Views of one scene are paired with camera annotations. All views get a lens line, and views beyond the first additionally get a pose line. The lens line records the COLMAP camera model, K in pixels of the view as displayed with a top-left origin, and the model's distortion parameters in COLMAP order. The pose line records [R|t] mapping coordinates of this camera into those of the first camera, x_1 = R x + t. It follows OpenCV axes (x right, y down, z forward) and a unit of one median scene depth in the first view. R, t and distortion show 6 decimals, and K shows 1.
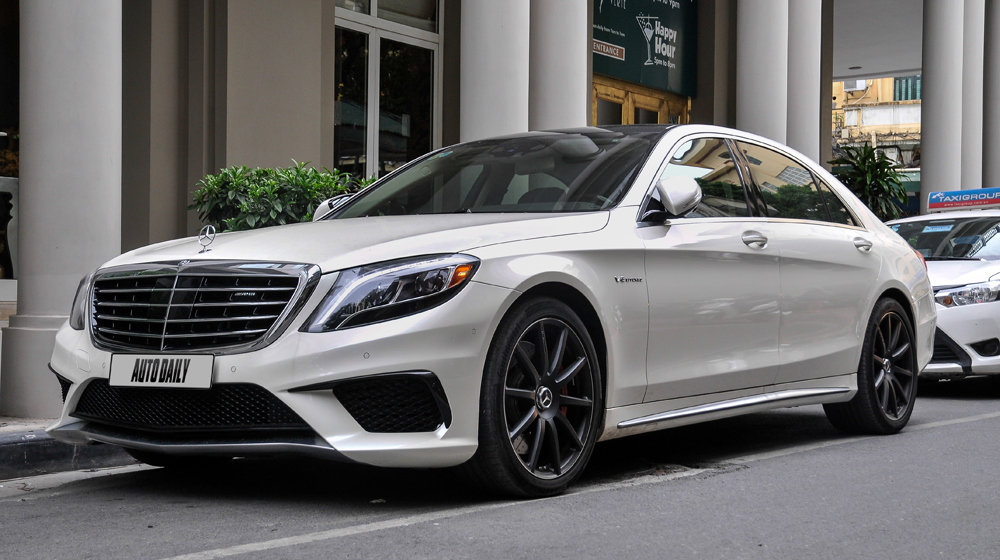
lens RADIAL K [[1451.6, 0, 485.0], [0, 1451.6, 278.3], [0, 0, 1]] dist [0.151509, 0.000000]
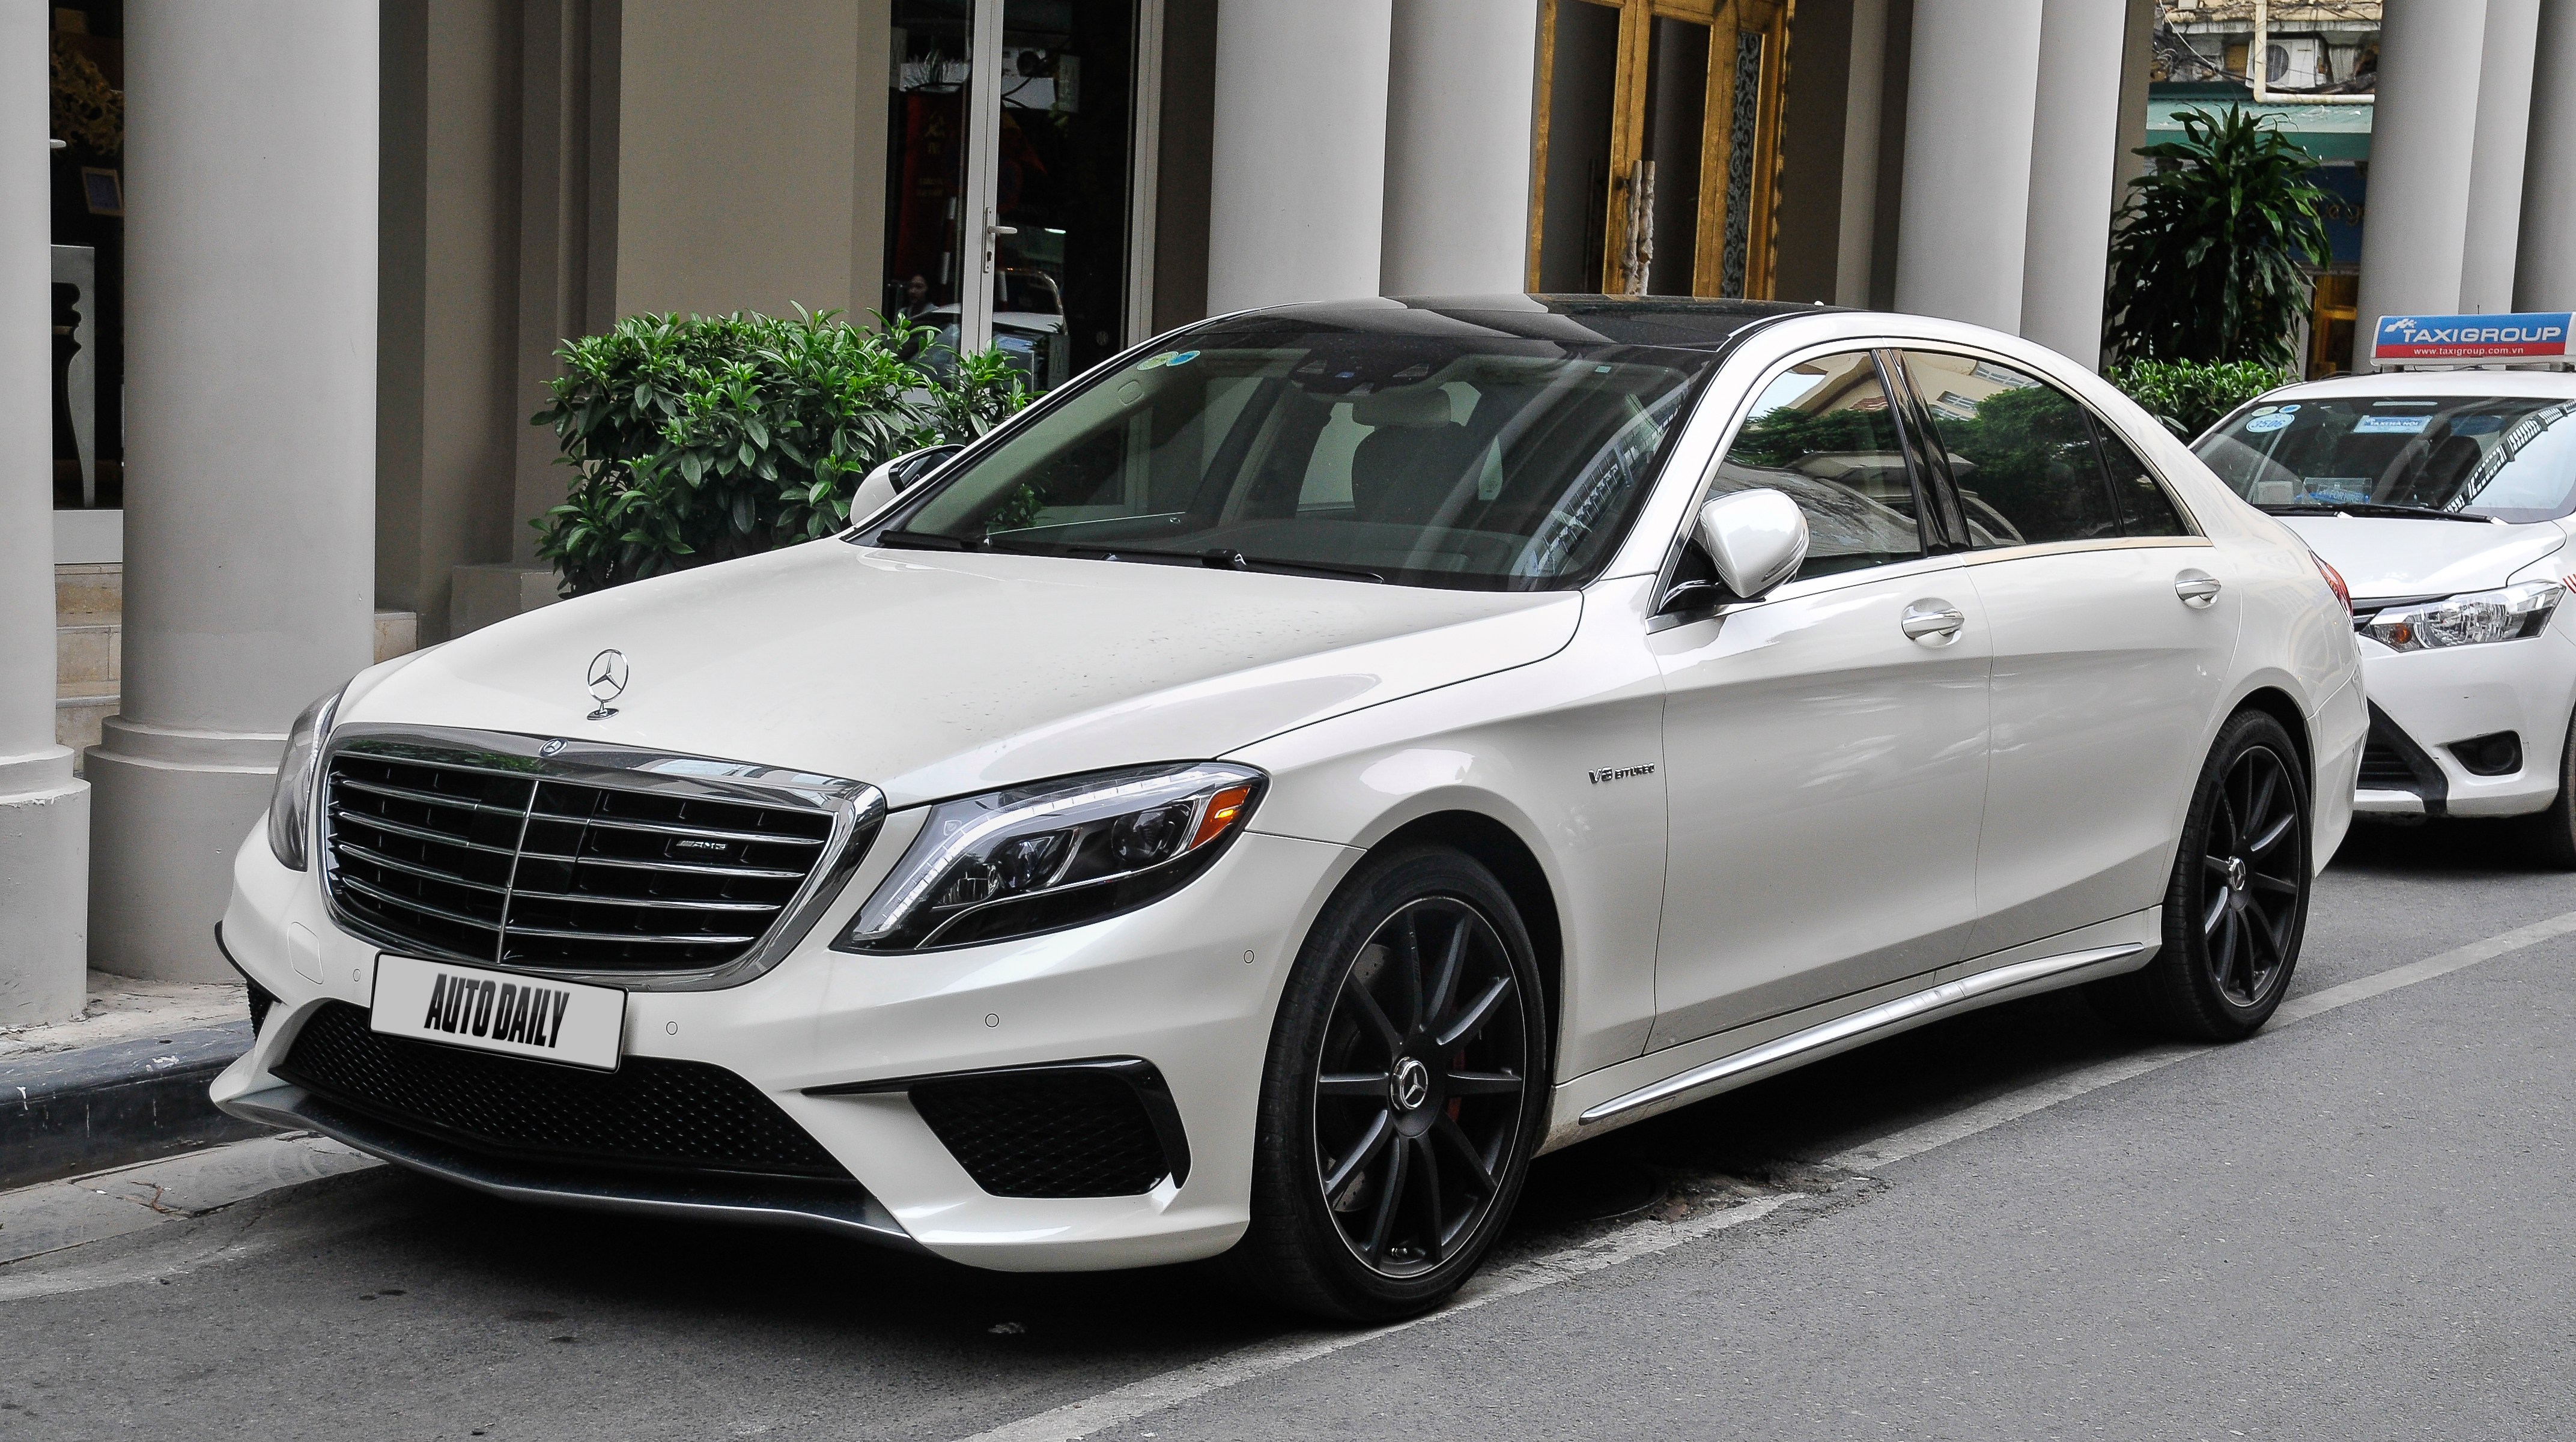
lens RADIAL K [[3706.3, 0, 1270.9], [0, 3706.3, 709.1], [0, 0, 1]] dist [0.140252, 0.000000]
pose [[0.999401, 0.032807, 0.011040, -0.013304], [-0.033829, 0.993263, 0.110835, -0.131783], [-0.007329, -0.111142, 0.993778, -0.047191]]
